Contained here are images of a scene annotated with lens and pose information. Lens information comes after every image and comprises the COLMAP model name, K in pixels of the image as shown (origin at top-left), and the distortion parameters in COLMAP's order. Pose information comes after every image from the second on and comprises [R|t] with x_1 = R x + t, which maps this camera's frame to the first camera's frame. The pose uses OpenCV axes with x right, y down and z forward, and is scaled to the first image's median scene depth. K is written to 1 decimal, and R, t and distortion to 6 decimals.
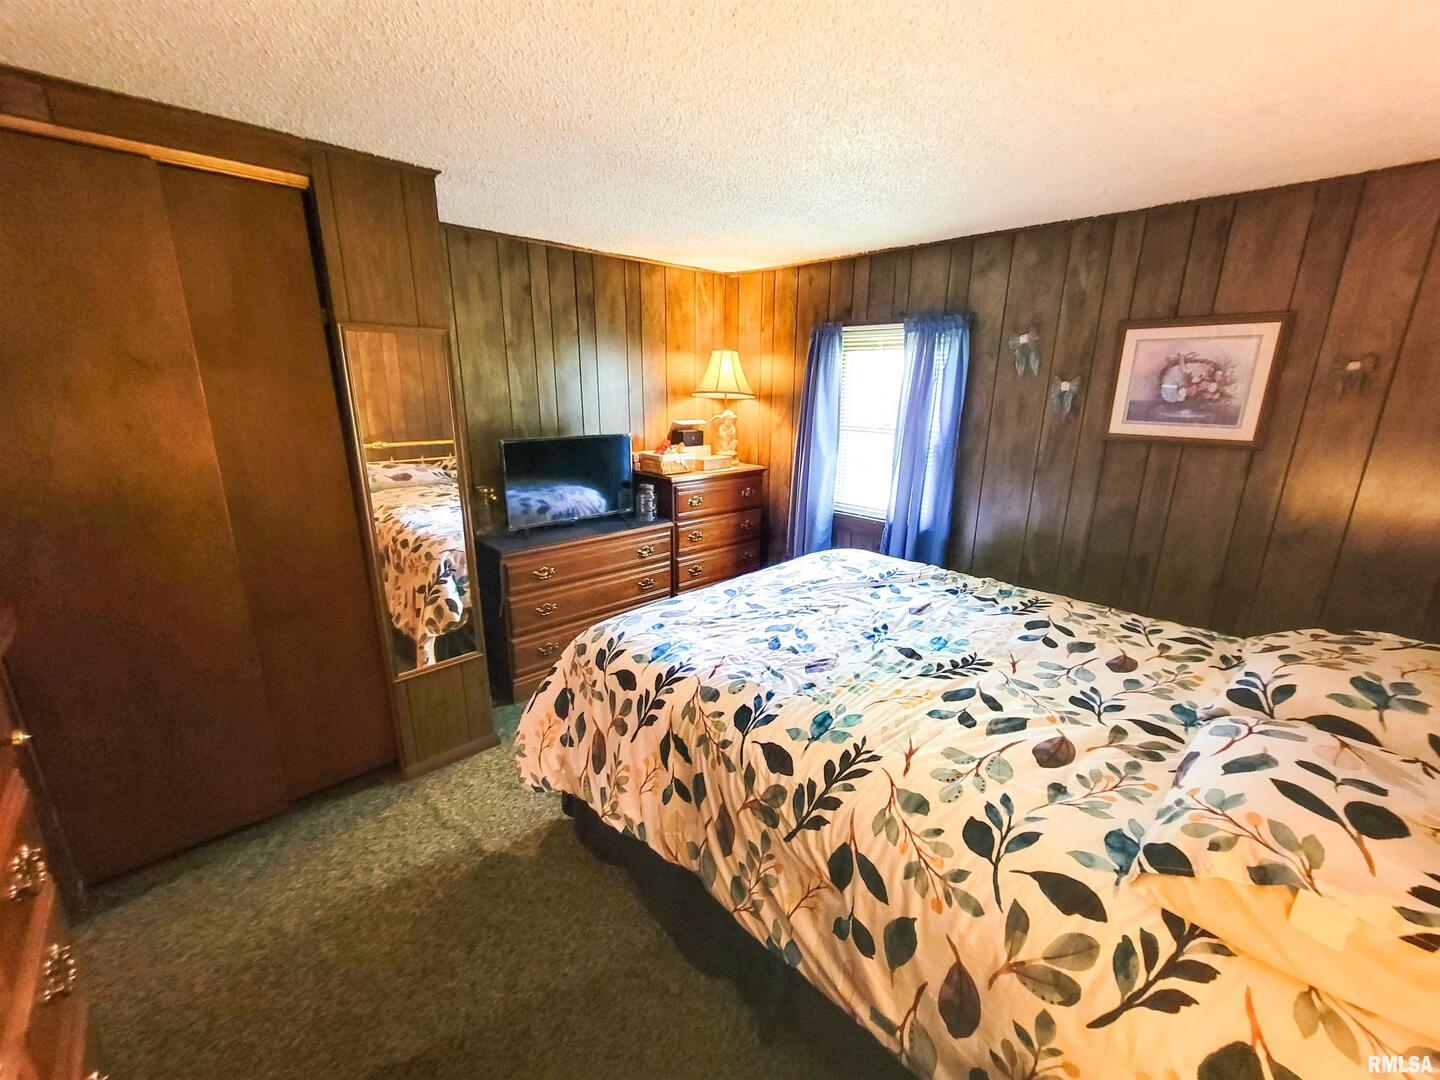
lens RADIAL K [[585.8, 0, 719.5], [0, 585.8, 541.3], [0, 0, 1]] dist [-0.004384, 0.000727]
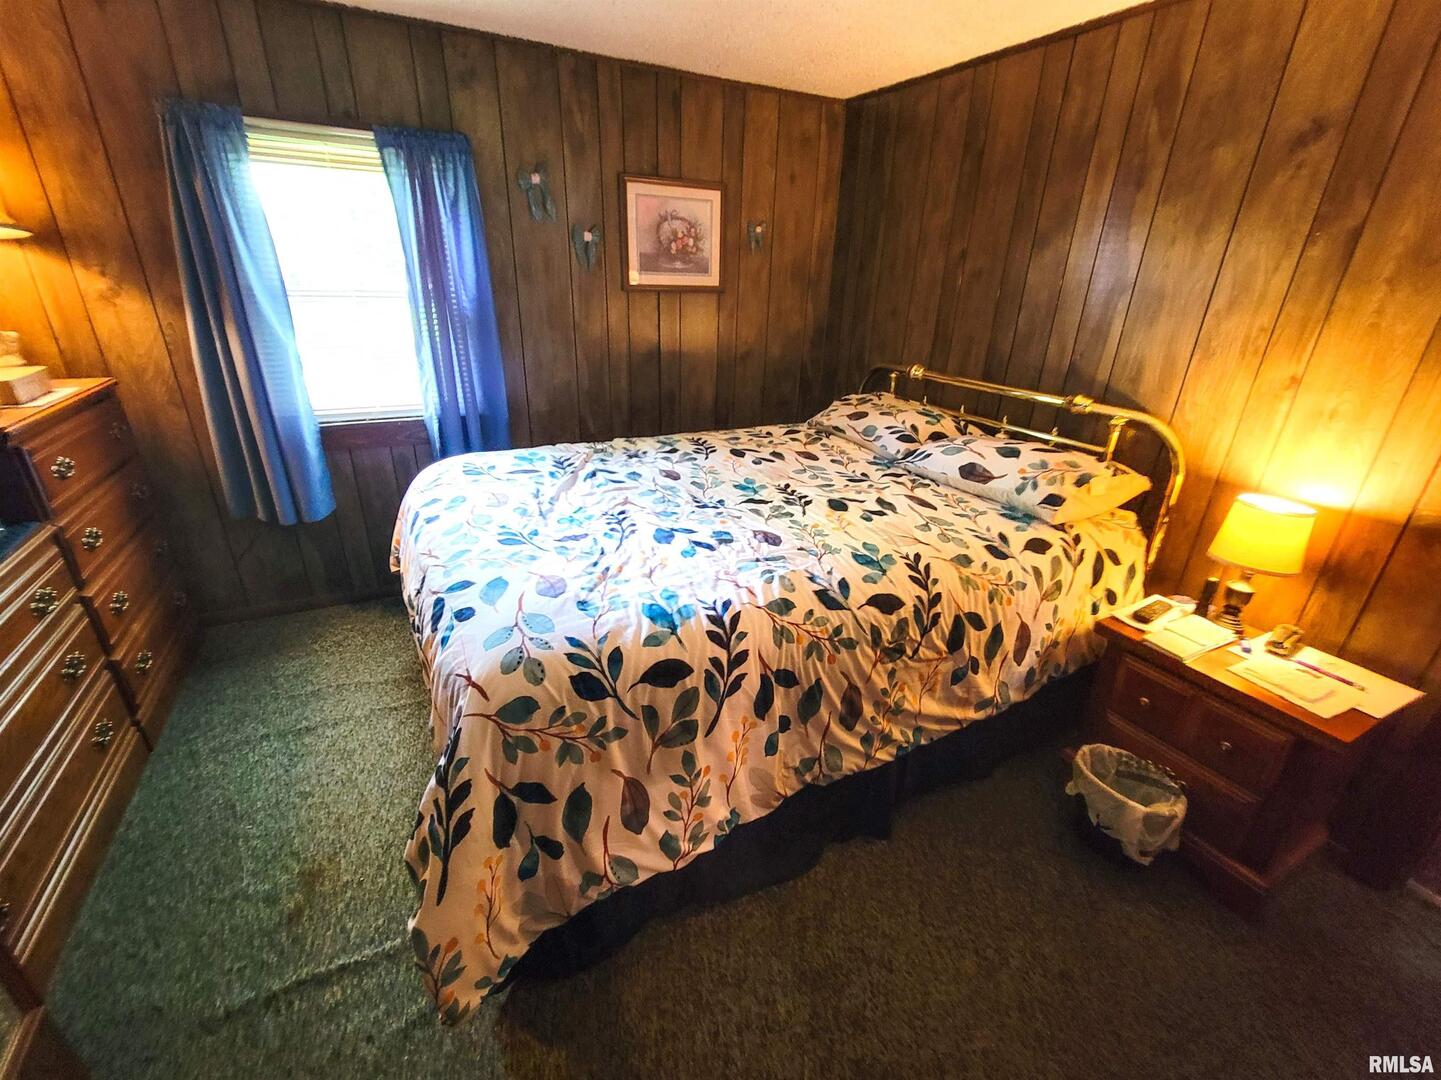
lens RADIAL K [[627.1, 0, 720.2], [0, 627.1, 548.0], [0, 0, 1]] dist [-0.004200, -0.000268]
pose [[0.283862, -0.397304, 0.872681, -0.695160], [0.214941, 0.913323, 0.345893, -0.136420], [-0.934464, 0.089389, 0.344655, 0.636735]]
